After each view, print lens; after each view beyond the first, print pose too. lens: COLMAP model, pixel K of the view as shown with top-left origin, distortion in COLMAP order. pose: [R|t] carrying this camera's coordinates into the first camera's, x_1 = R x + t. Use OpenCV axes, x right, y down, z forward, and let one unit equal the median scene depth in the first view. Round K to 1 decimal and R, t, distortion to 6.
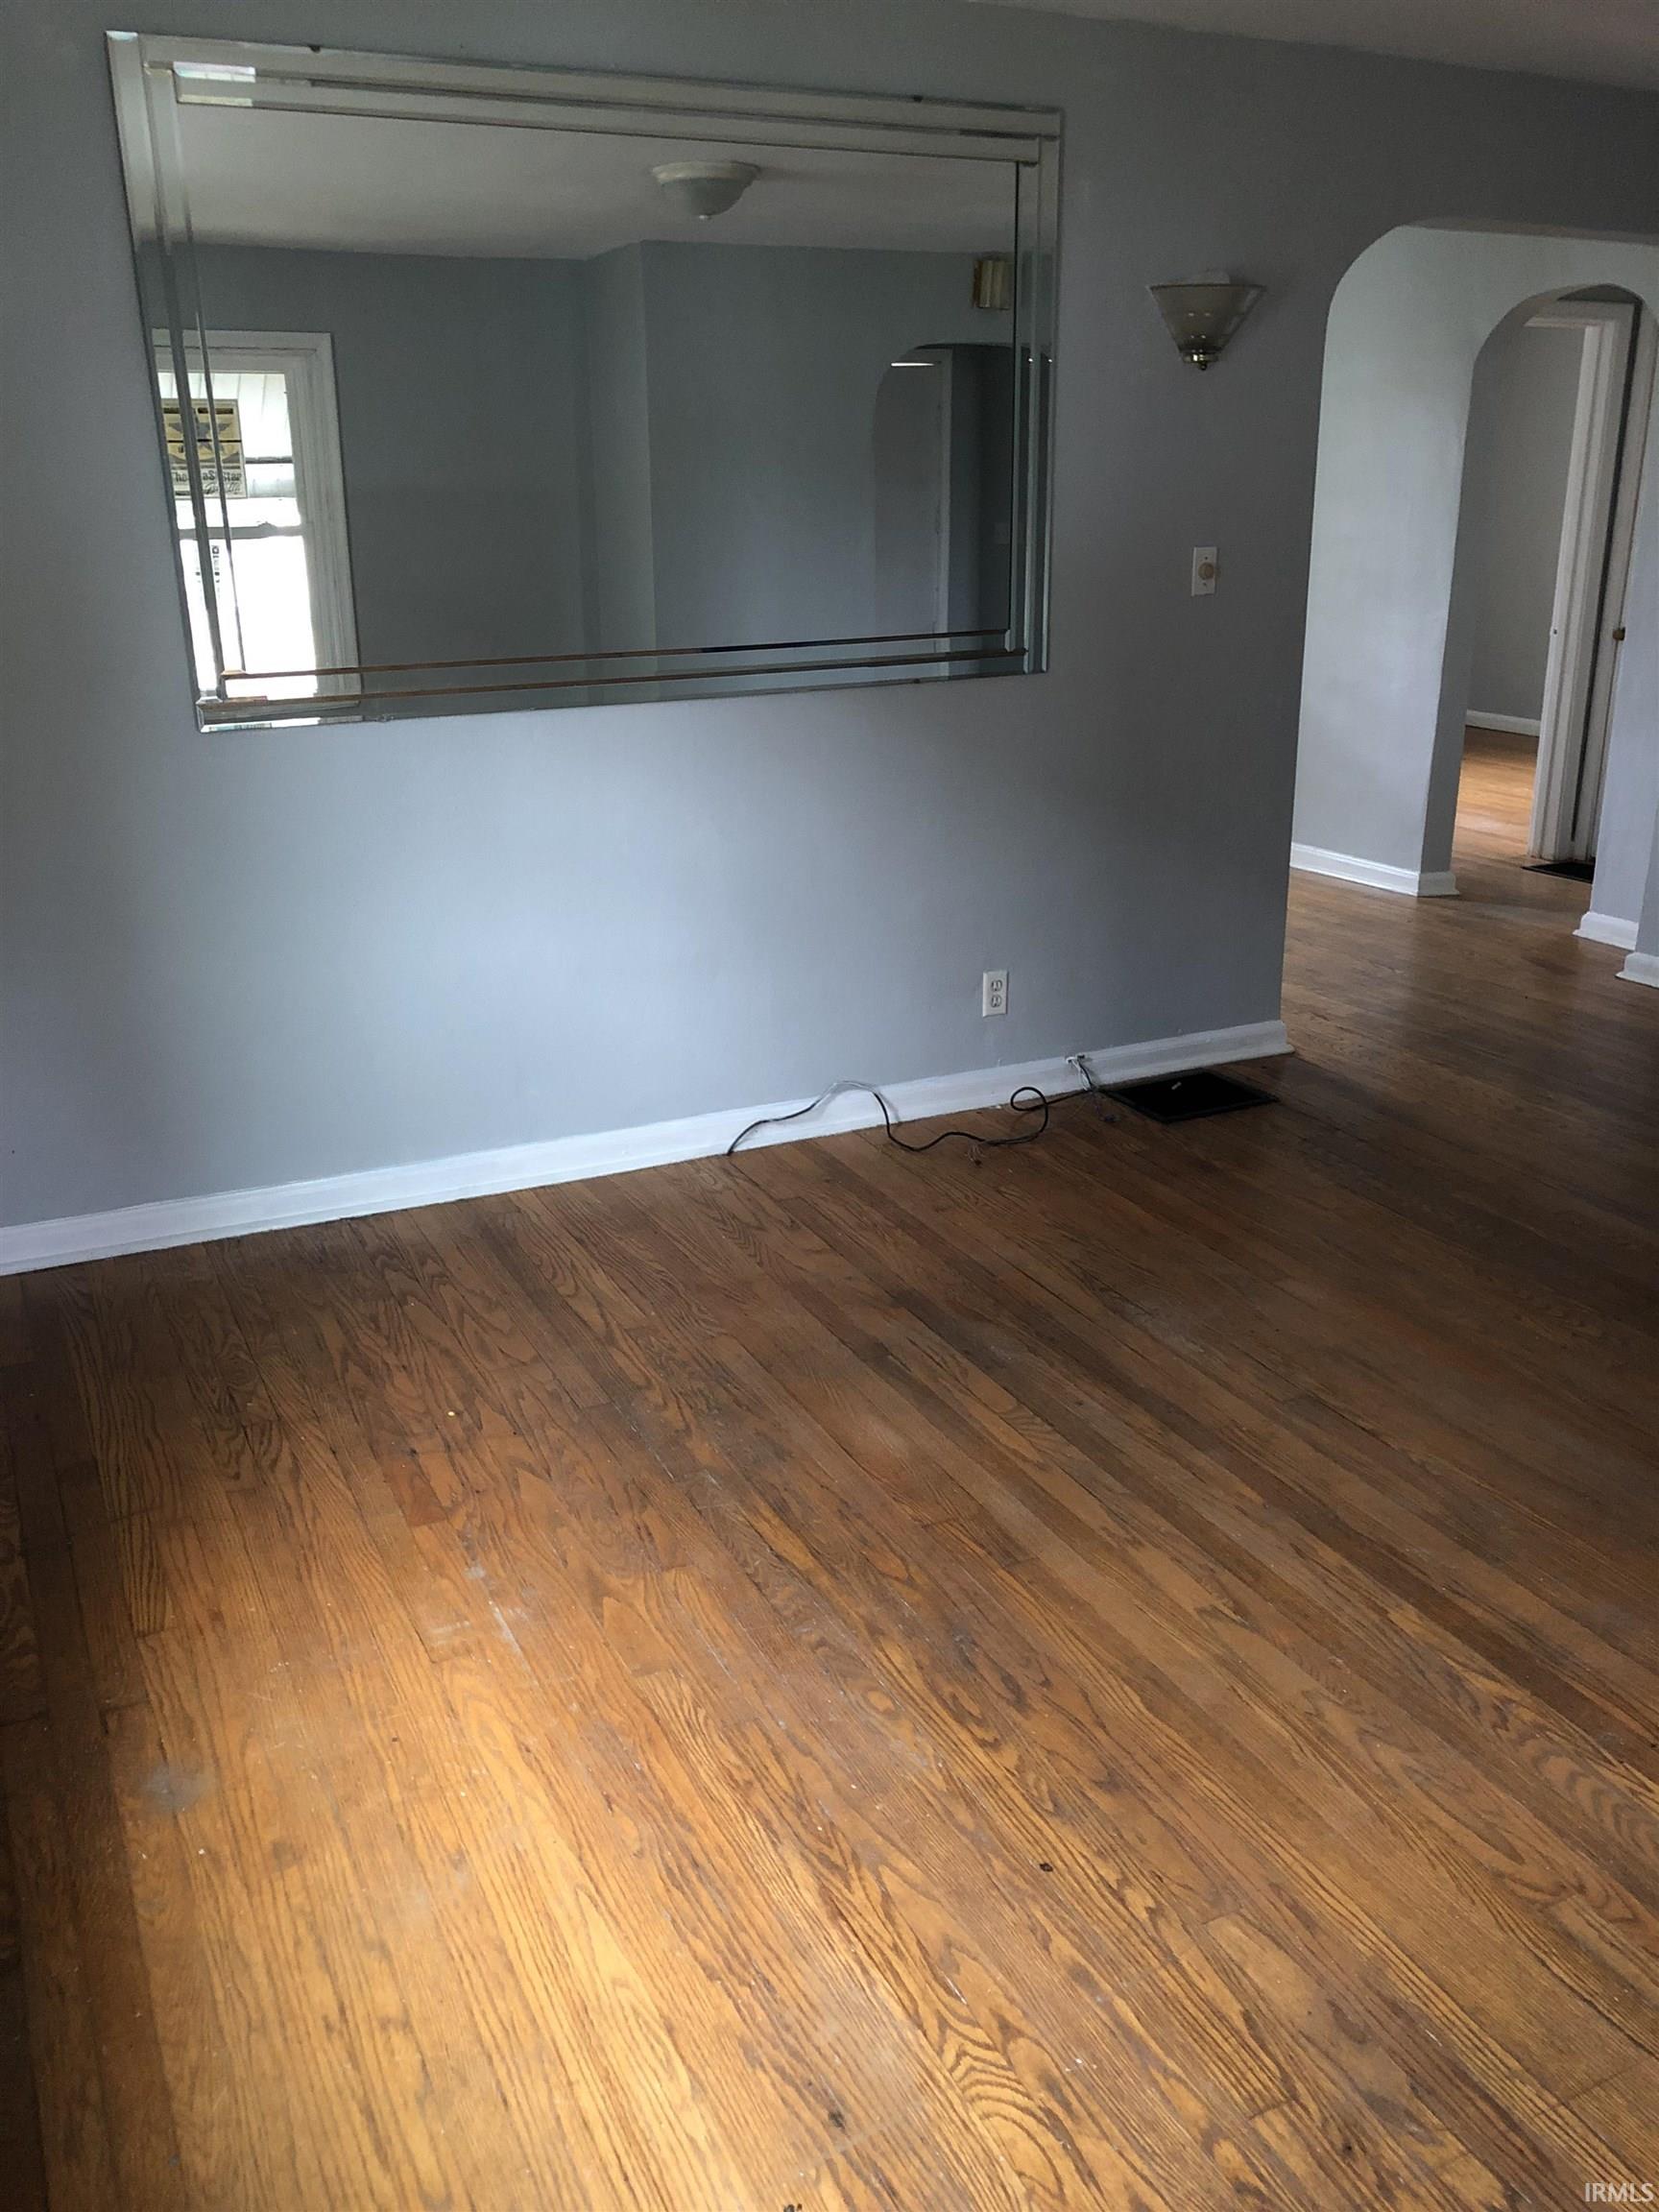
lens RADIAL K [[1727.2, 0, 829.5], [0, 1727.2, 1106.0], [0, 0, 1]] dist [0.006566, -0.135874]
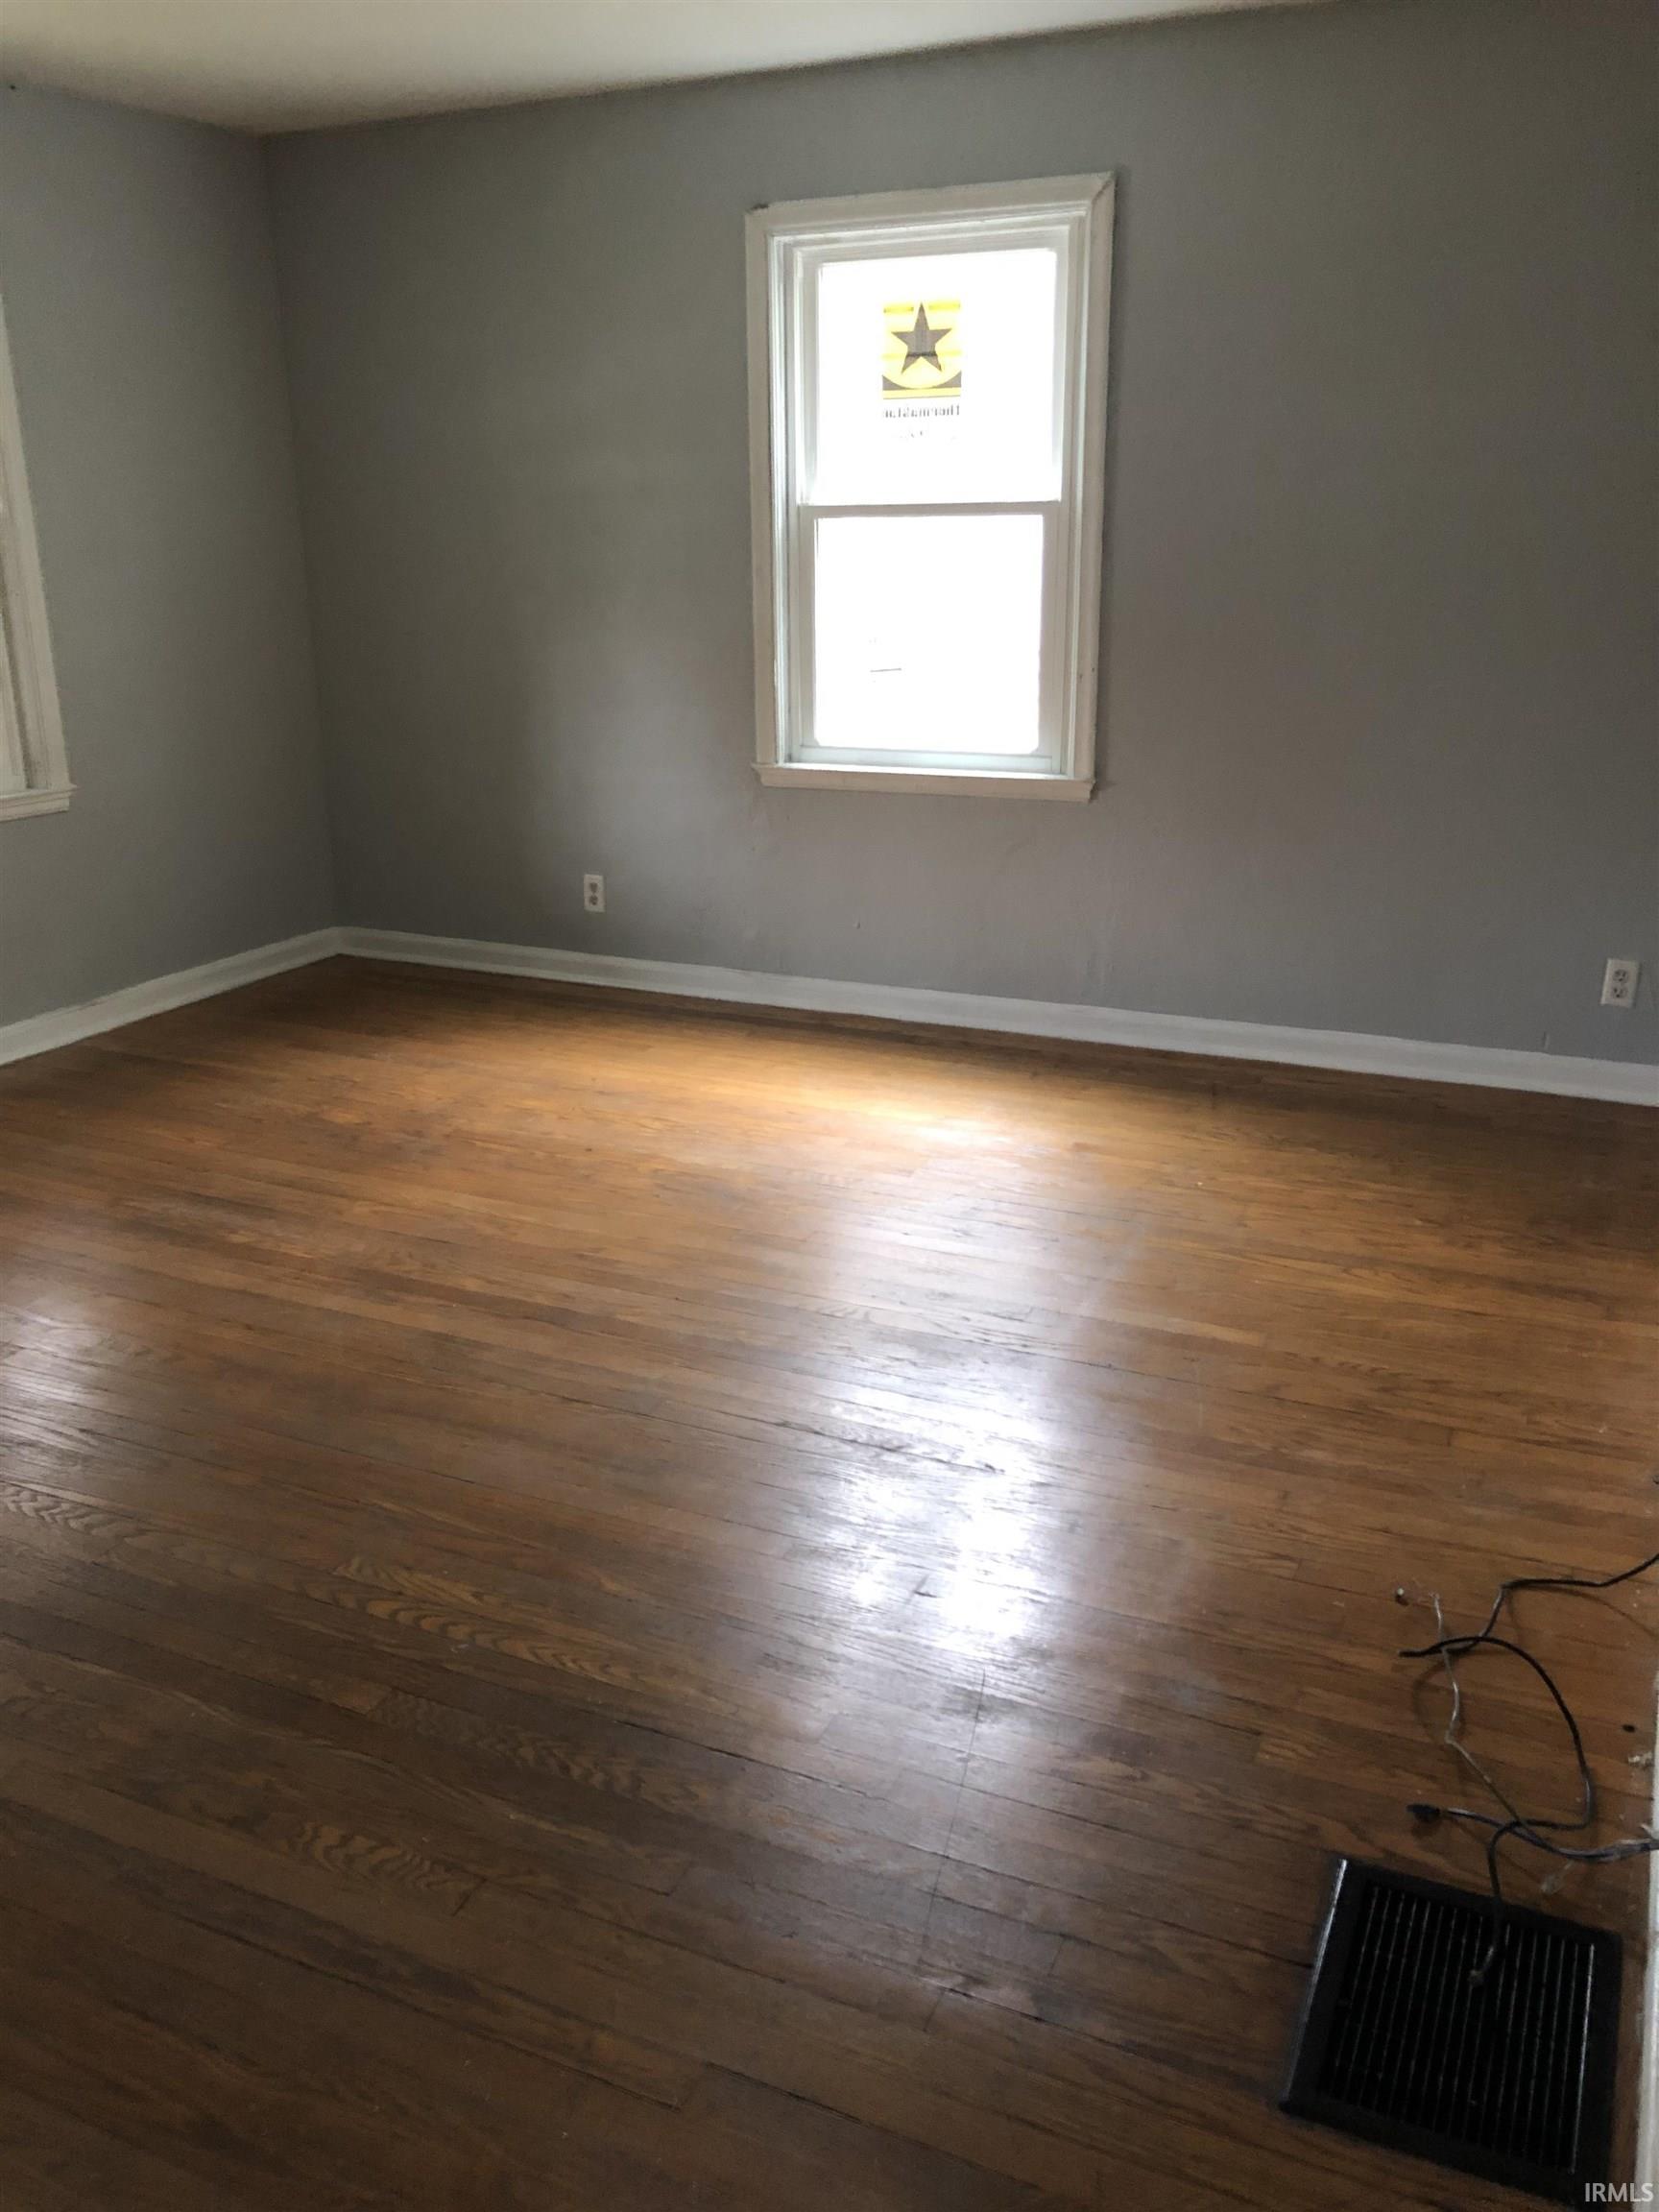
lens RADIAL K [[1803.1, 0, 793.7], [0, 1803.1, 1105.2], [0, 0, 1]] dist [0.020306, -0.005725]
pose [[-0.781707, 0.218474, -0.584126, 0.726689], [-0.190132, 0.808553, 0.556859, -0.514761], [0.593956, 0.546362, -0.590513, 1.477910]]
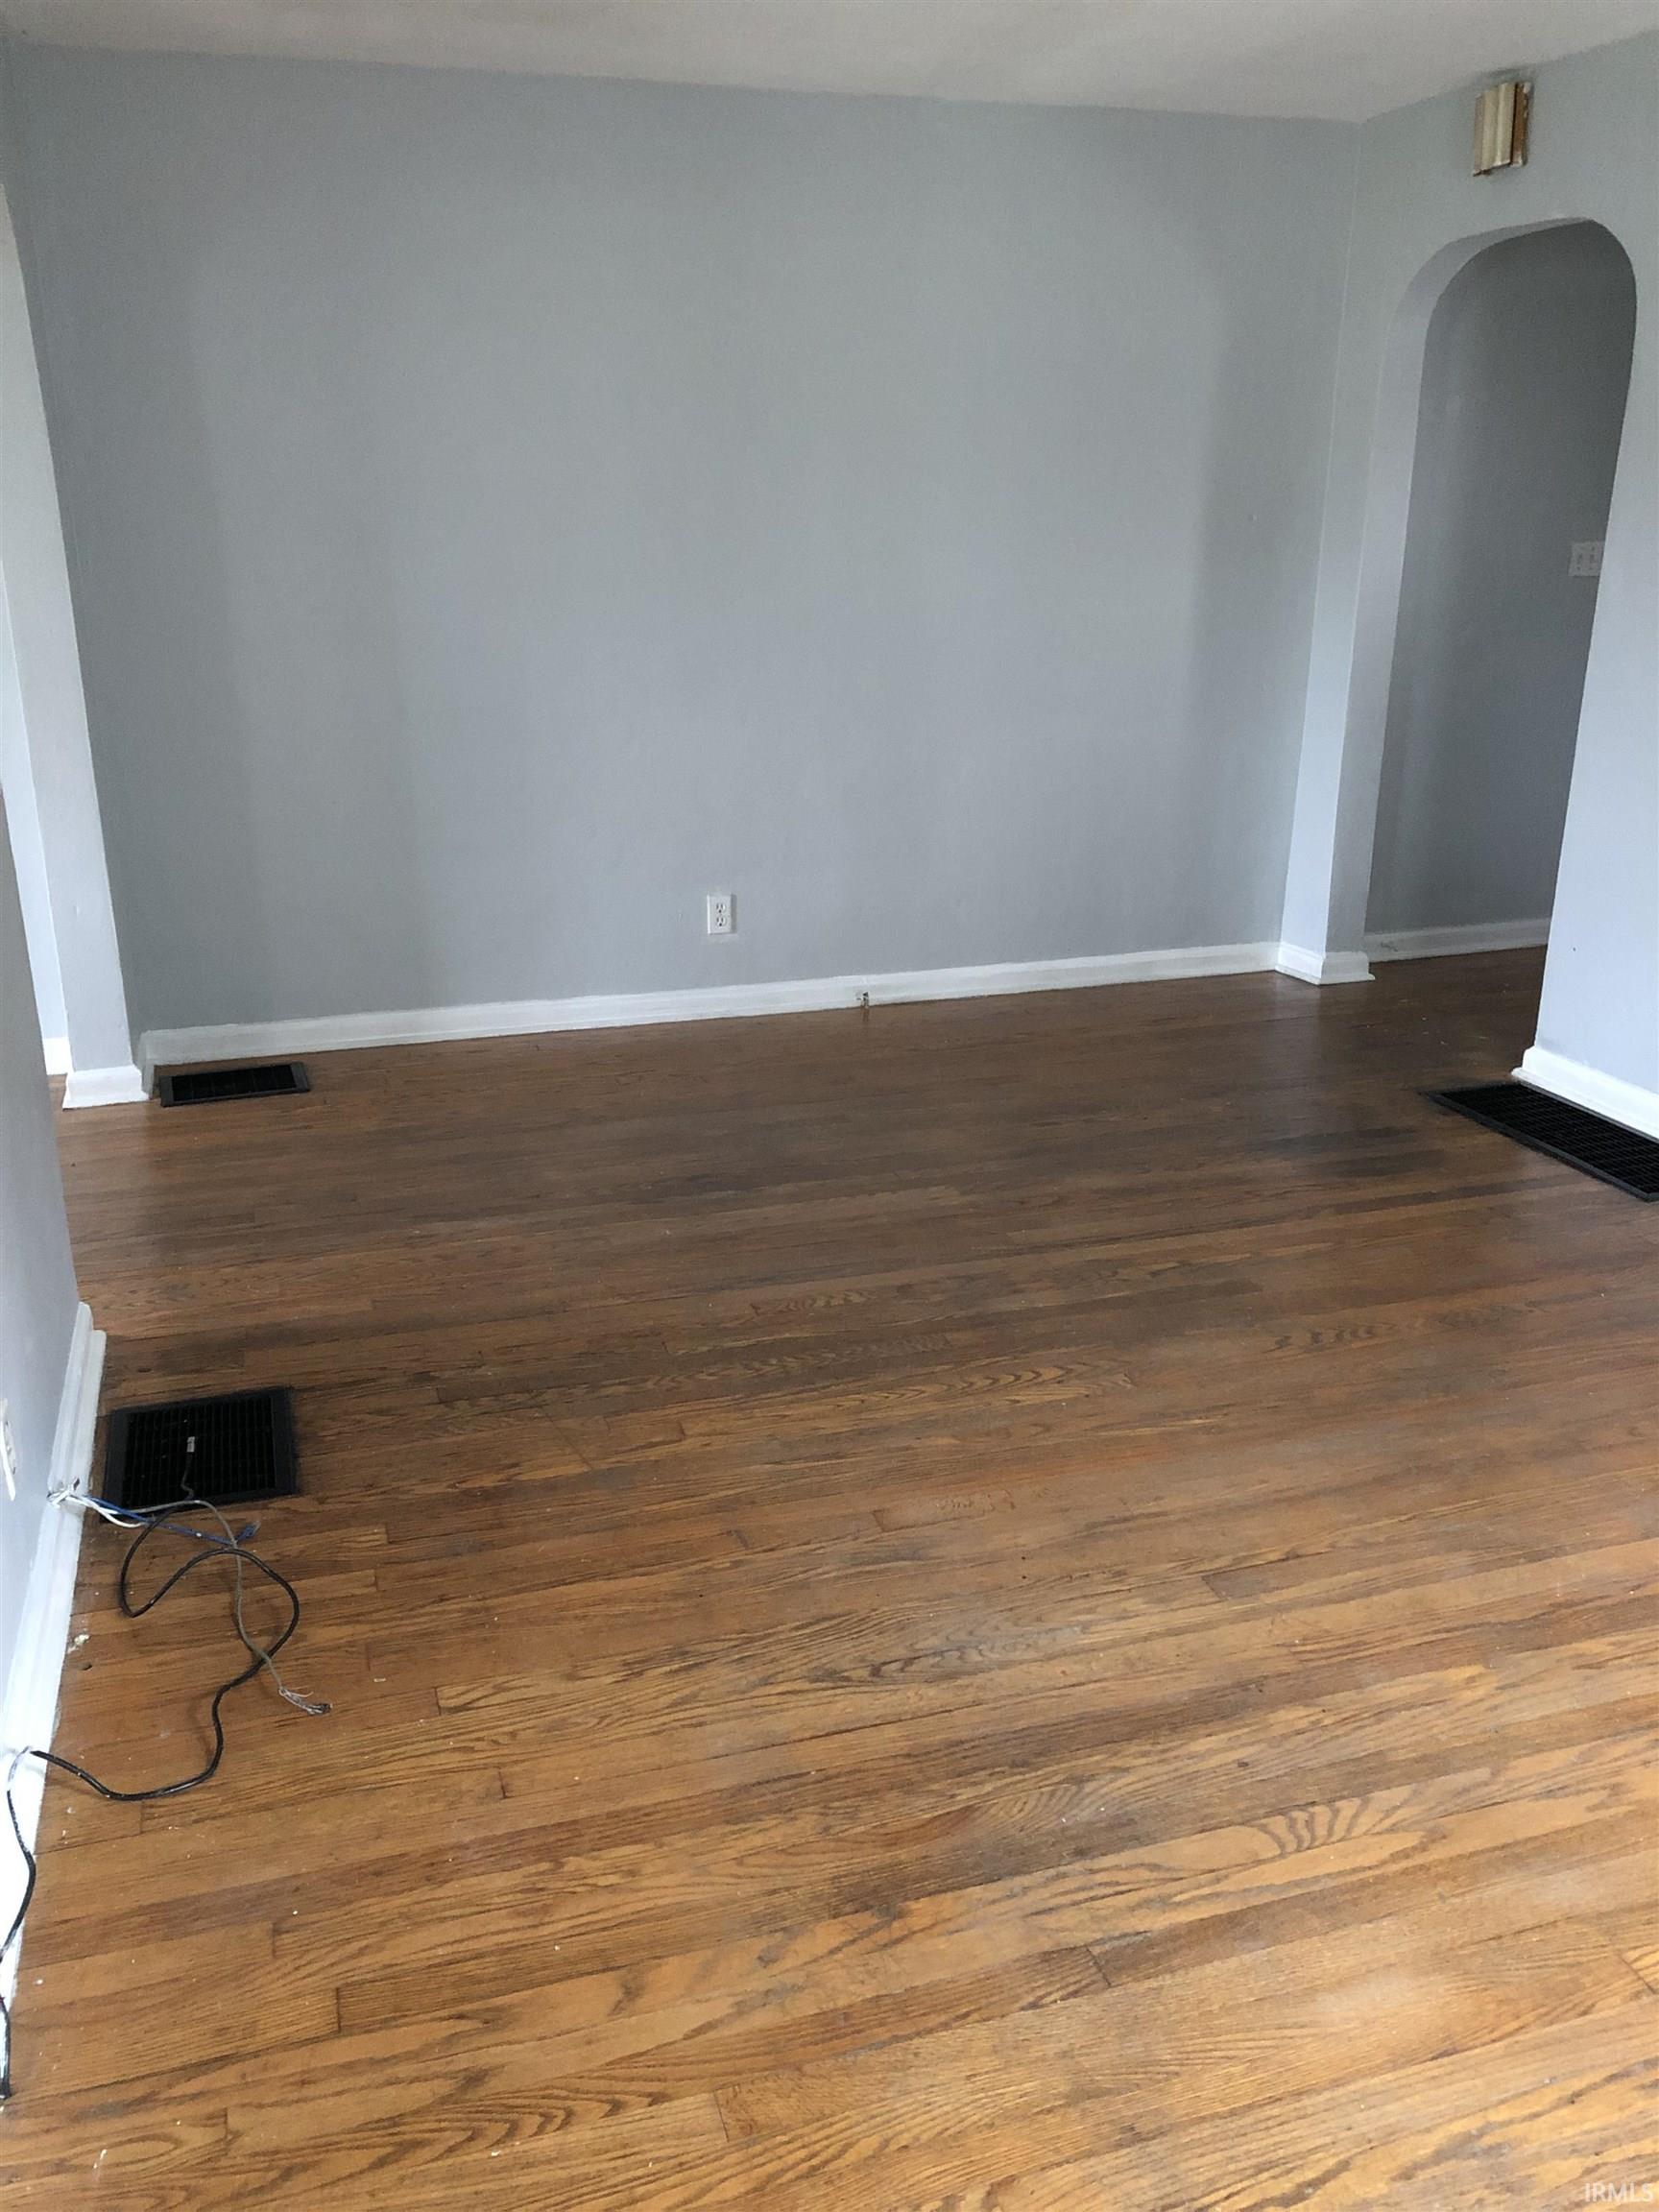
lens RADIAL K [[1803.1, 0, 793.7], [0, 1803.1, 1105.2], [0, 0, 1]] dist [0.020306, -0.005725]
pose [[0.159364, -0.298359, 0.941055, -0.458877], [0.331245, 0.914137, 0.233730, -0.280226], [-0.929989, 0.274472, 0.244511, 0.875530]]
